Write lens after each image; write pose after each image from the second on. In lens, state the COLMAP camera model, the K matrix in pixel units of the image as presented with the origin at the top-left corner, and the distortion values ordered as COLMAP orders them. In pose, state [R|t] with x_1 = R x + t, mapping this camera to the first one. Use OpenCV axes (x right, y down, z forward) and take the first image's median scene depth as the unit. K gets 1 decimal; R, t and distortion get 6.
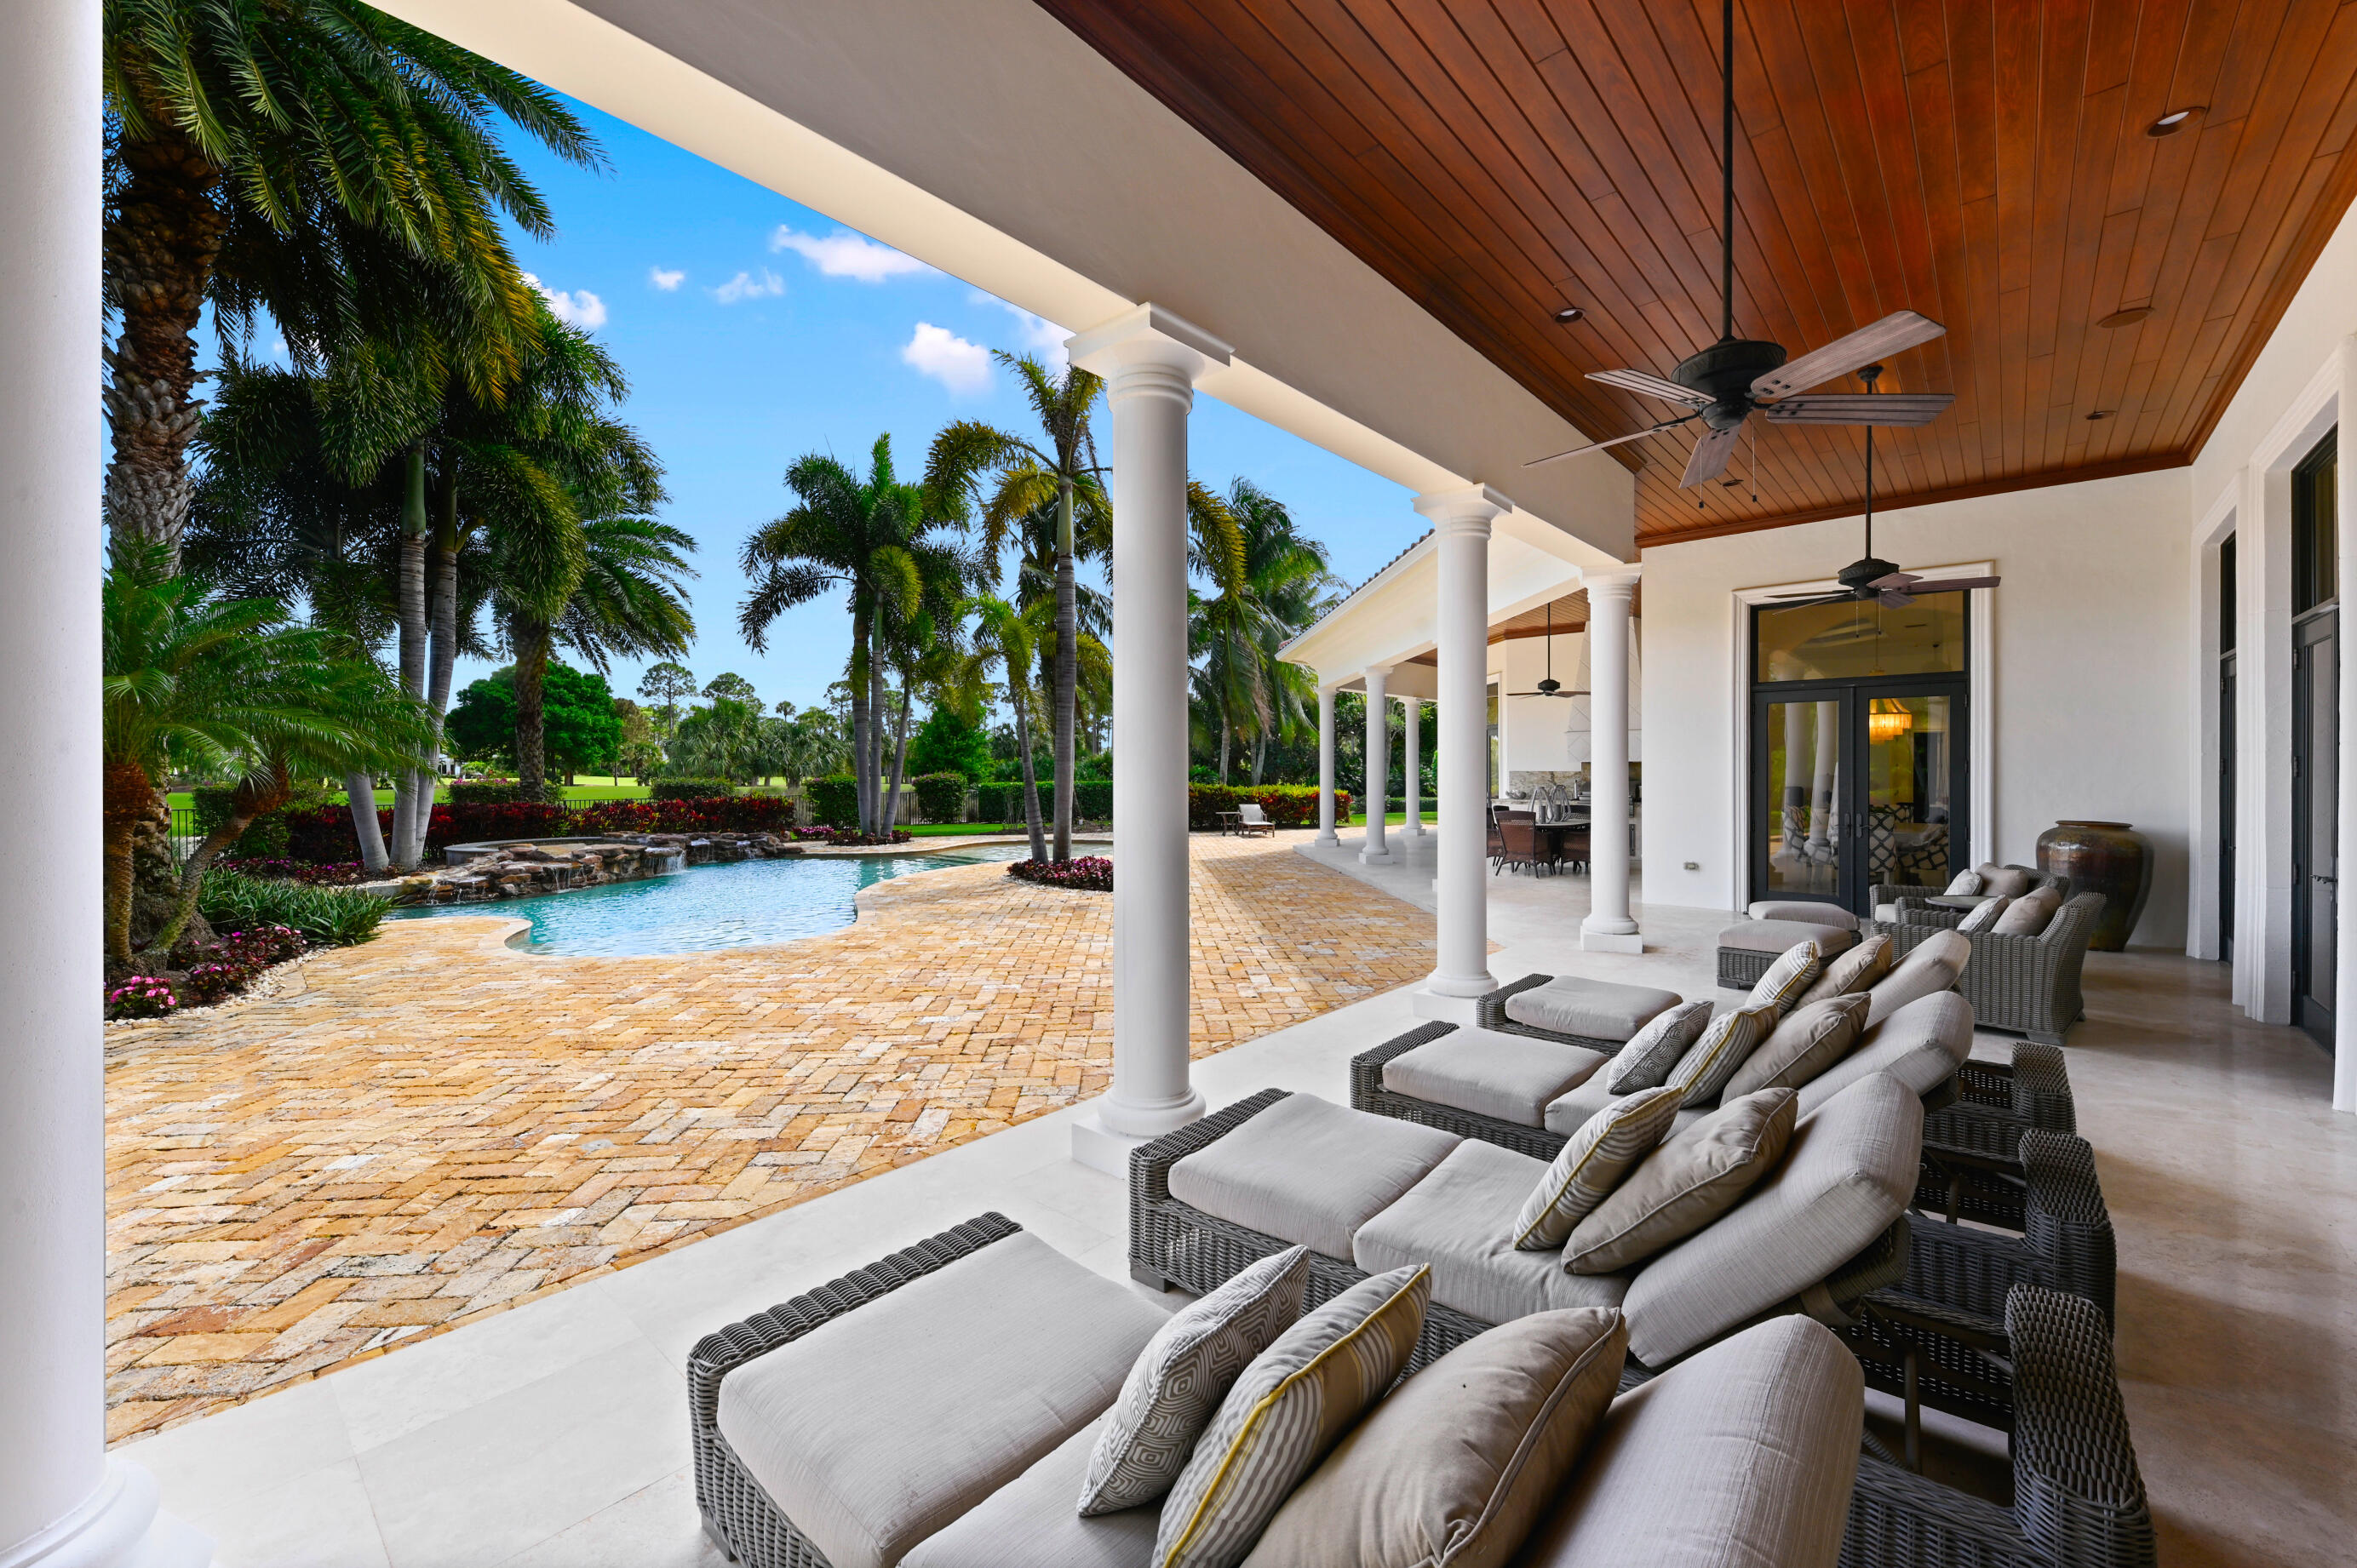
lens RADIAL K [[947.0, 0, 1177.0], [0, 947.0, 772.3], [0, 0, 1]] dist [0.000040, 0.000011]
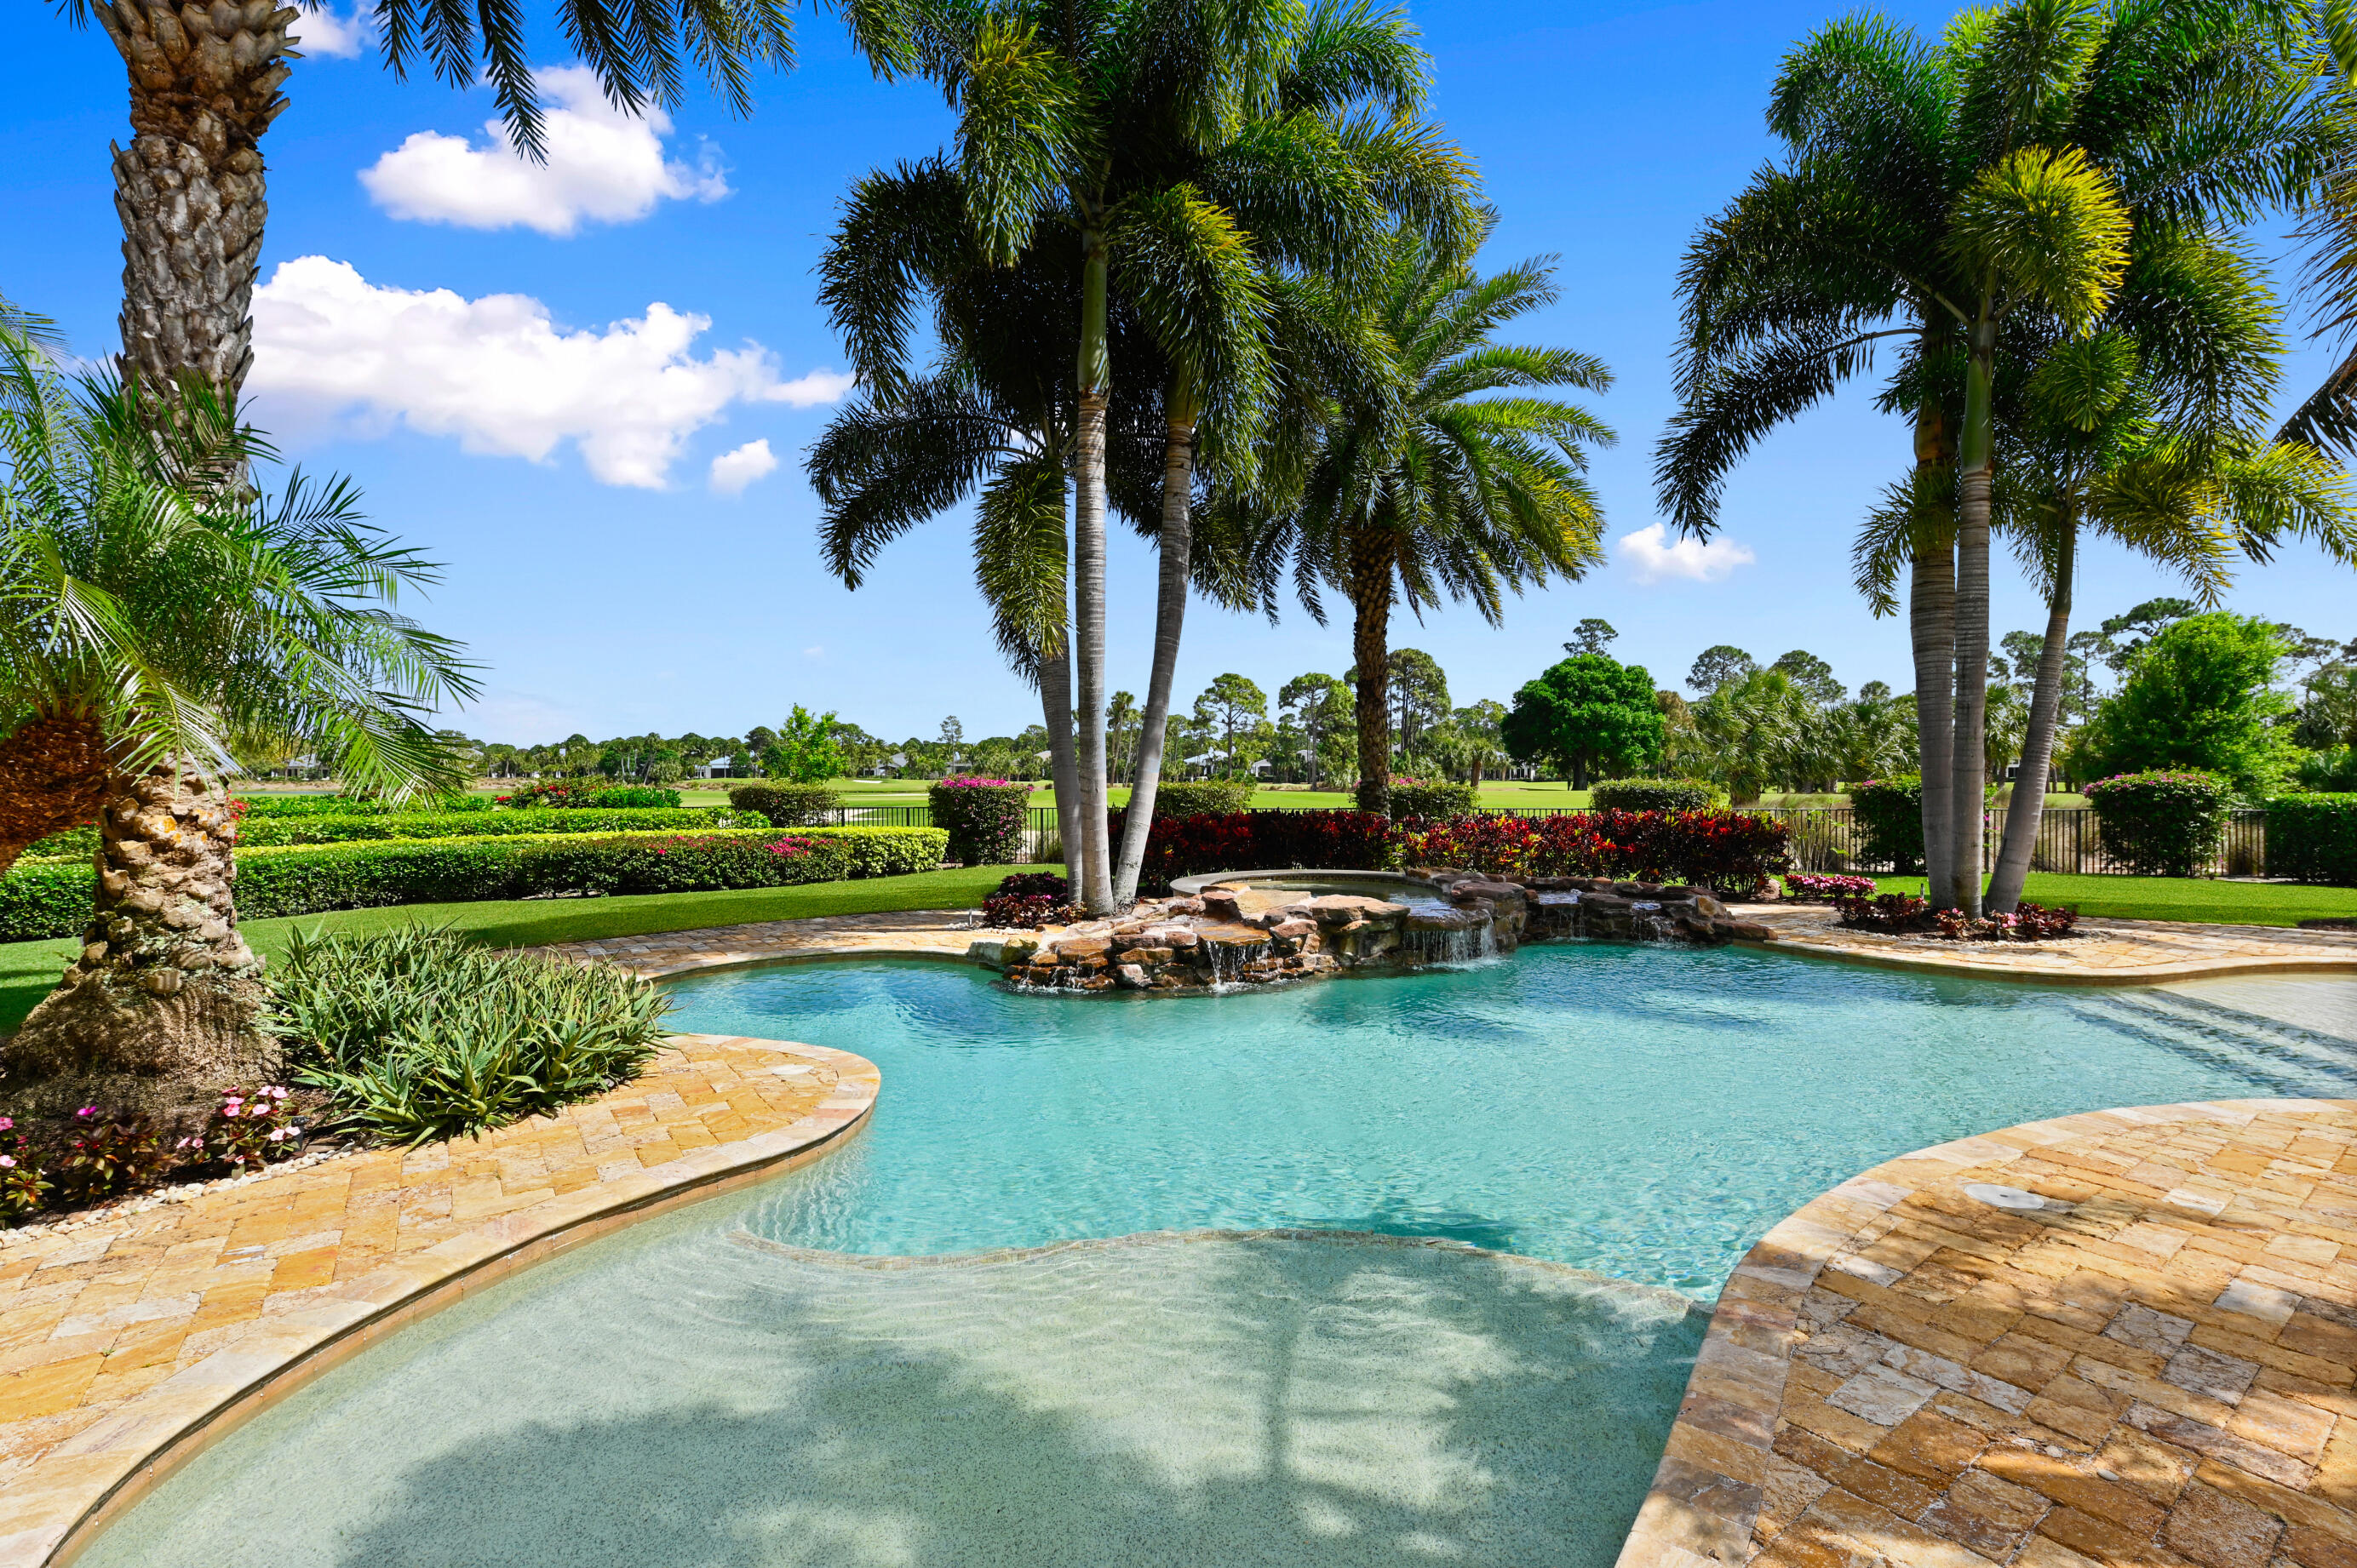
lens RADIAL K [[1058.2, 0, 1175.2], [0, 1058.2, 770.0], [0, 0, 1]] dist [0.001542, -0.000203]
pose [[0.553829, -0.002561, -0.832626, -0.118936], [-0.002704, 0.999984, -0.004874, 0.005881], [0.832626, 0.004951, 0.553814, 0.434354]]
